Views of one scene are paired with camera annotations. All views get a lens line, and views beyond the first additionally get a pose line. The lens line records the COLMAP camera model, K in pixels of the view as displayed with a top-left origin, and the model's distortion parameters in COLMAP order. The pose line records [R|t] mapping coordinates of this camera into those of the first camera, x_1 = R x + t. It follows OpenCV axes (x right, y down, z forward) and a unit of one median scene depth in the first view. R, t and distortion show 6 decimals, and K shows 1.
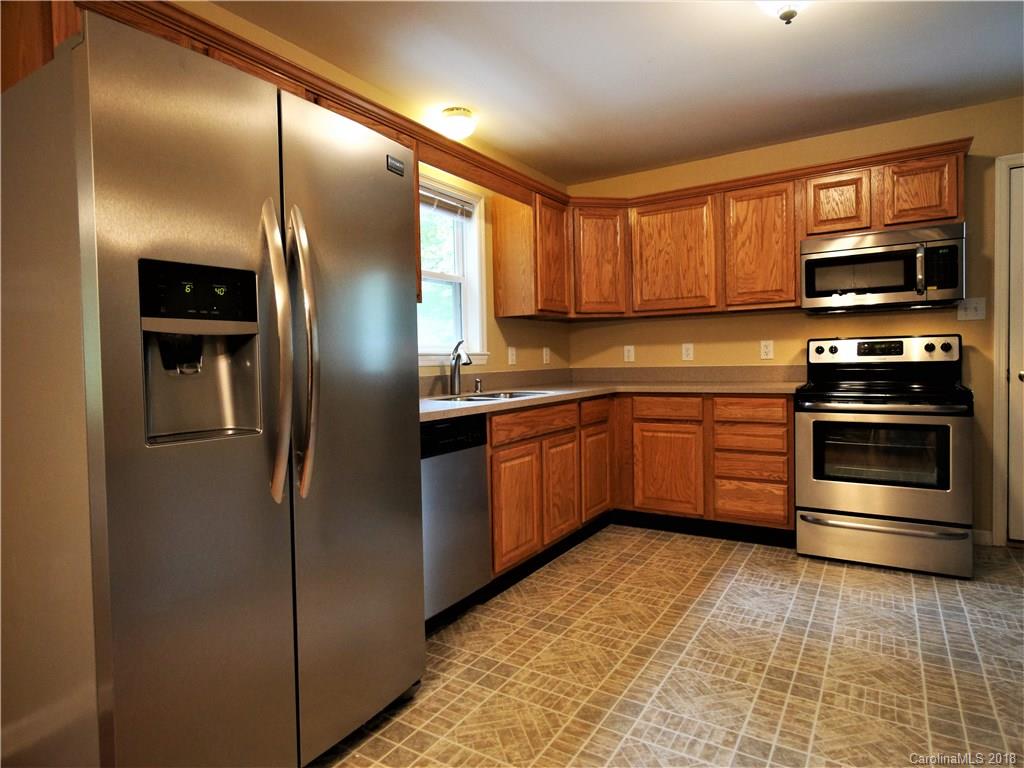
lens RADIAL K [[609.5, 0, 489.0], [0, 609.5, 381.6], [0, 0, 1]] dist [-0.000153, 0.003538]
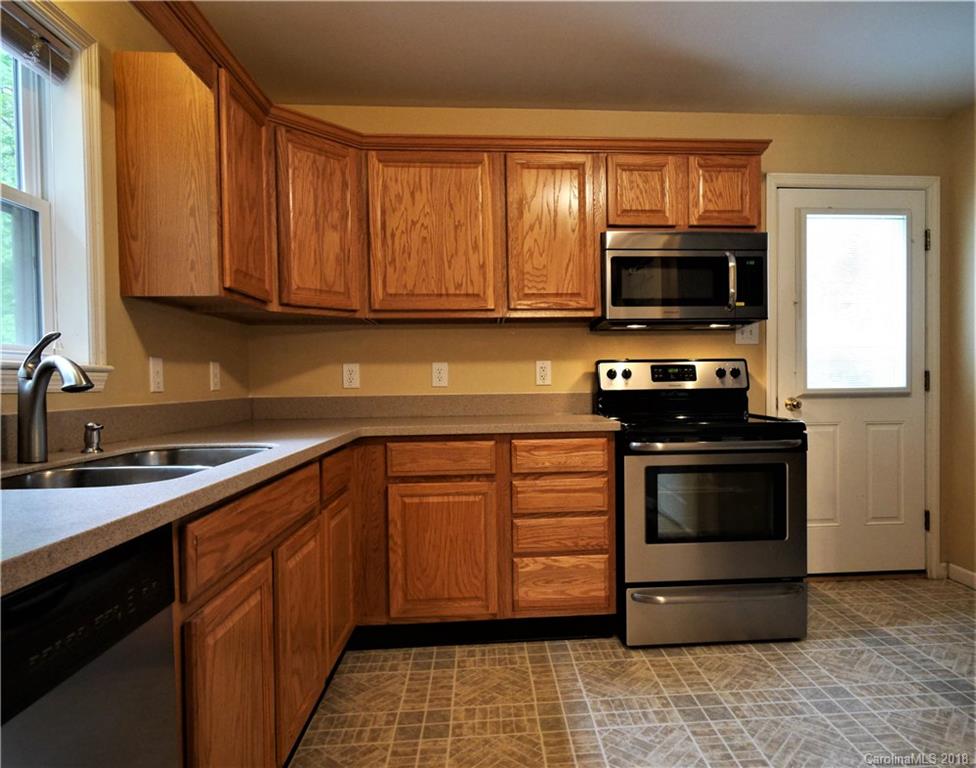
lens RADIAL K [[653.3, 0, 560.6], [0, 653.3, 396.3], [0, 0, 1]] dist [0.002656, -0.001515]
pose [[0.777658, -0.002733, 0.628682, -0.049067], [0.017821, 0.999685, -0.017698, -0.008501], [-0.628435, 0.024967, 0.777461, 0.373374]]
